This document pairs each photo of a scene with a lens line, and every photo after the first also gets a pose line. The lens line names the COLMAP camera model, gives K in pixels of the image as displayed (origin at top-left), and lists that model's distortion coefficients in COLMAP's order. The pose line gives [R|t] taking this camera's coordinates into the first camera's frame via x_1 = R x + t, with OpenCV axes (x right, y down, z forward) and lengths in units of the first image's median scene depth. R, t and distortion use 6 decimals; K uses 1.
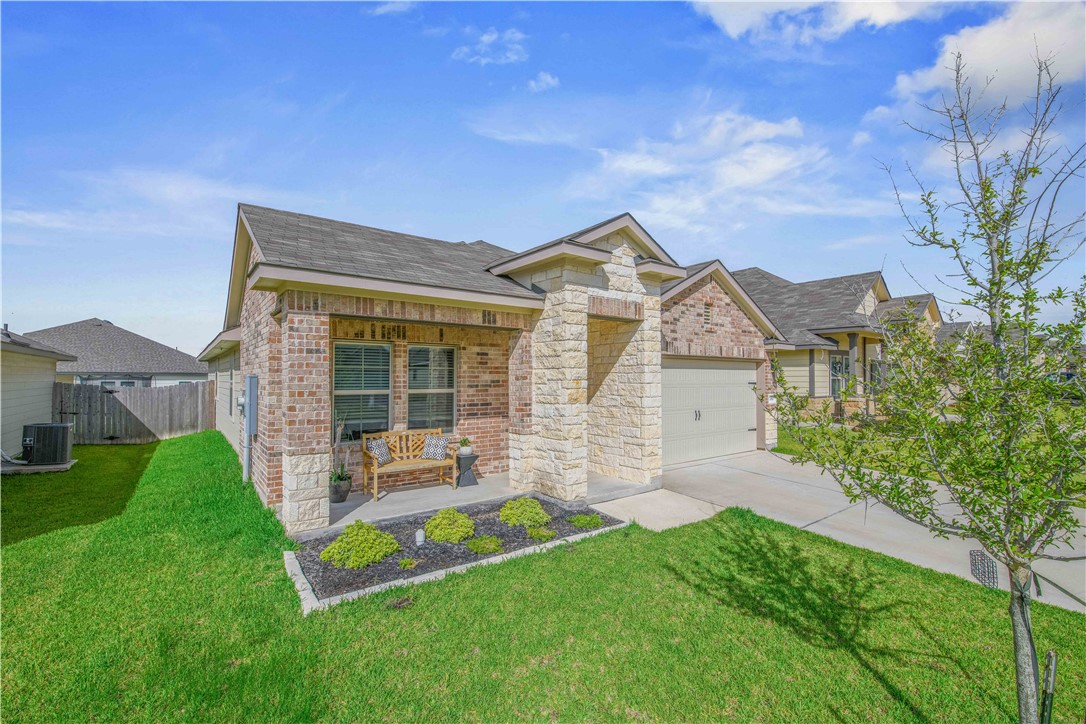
lens RADIAL K [[478.7, 0, 541.8], [0, 478.7, 357.9], [0, 0, 1]] dist [-0.001107, -0.008464]
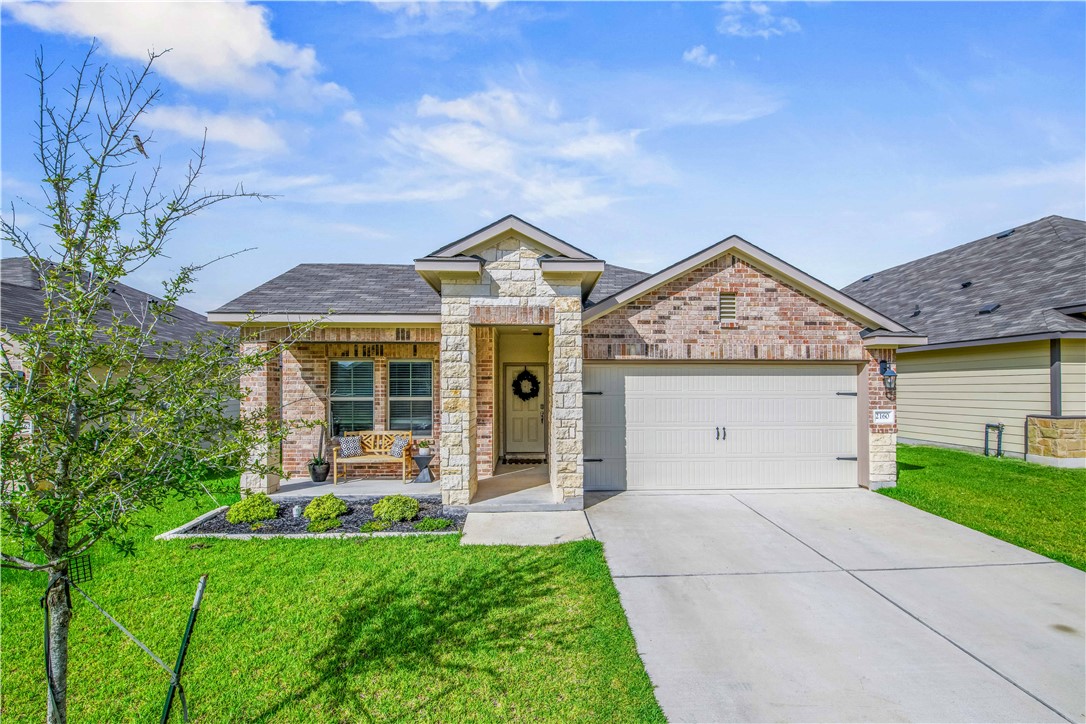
lens RADIAL K [[483.1, 0, 550.2], [0, 483.1, 375.3], [0, 0, 1]] dist [0.000711, -0.008285]
pose [[0.819524, -0.017306, -0.572784, 0.763839], [0.026549, 0.999617, 0.007782, 0.011899], [0.572430, -0.021585, 0.819669, 0.240496]]
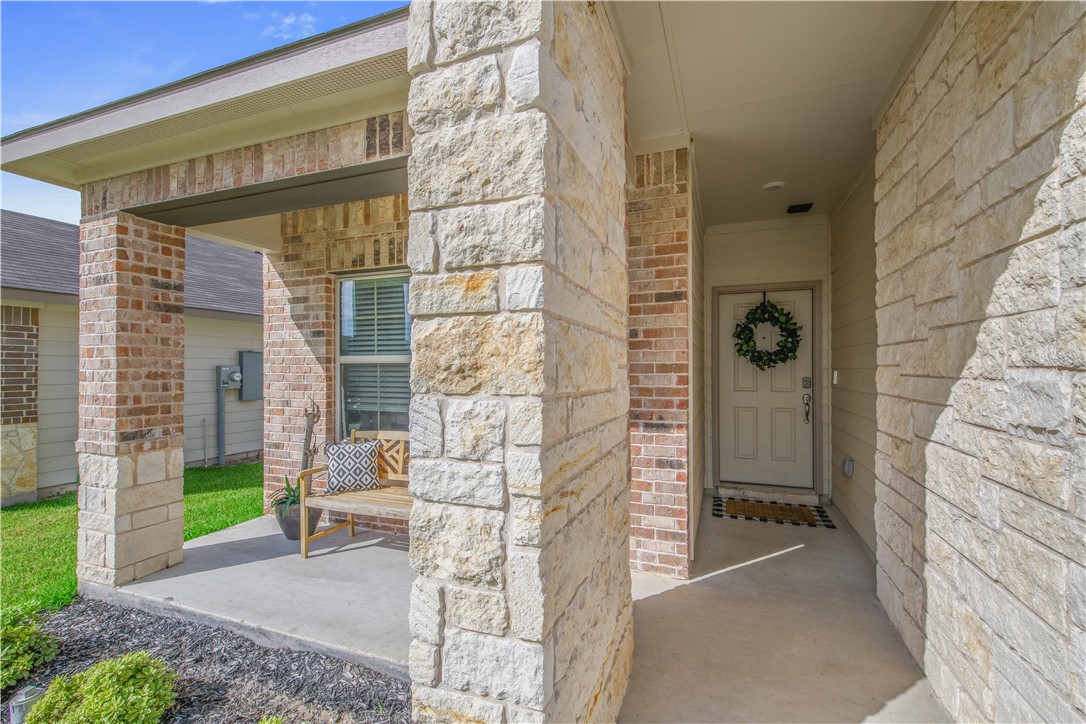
lens RADIAL K [[467.1, 0, 555.8], [0, 467.1, 366.2], [0, 0, 1]] dist [0.000473, 0.000036]
pose [[0.532751, -0.005371, -0.846255, 0.222881], [0.037727, 0.999136, 0.017409, 0.075247], [0.845430, -0.041201, 0.532494, 0.846972]]
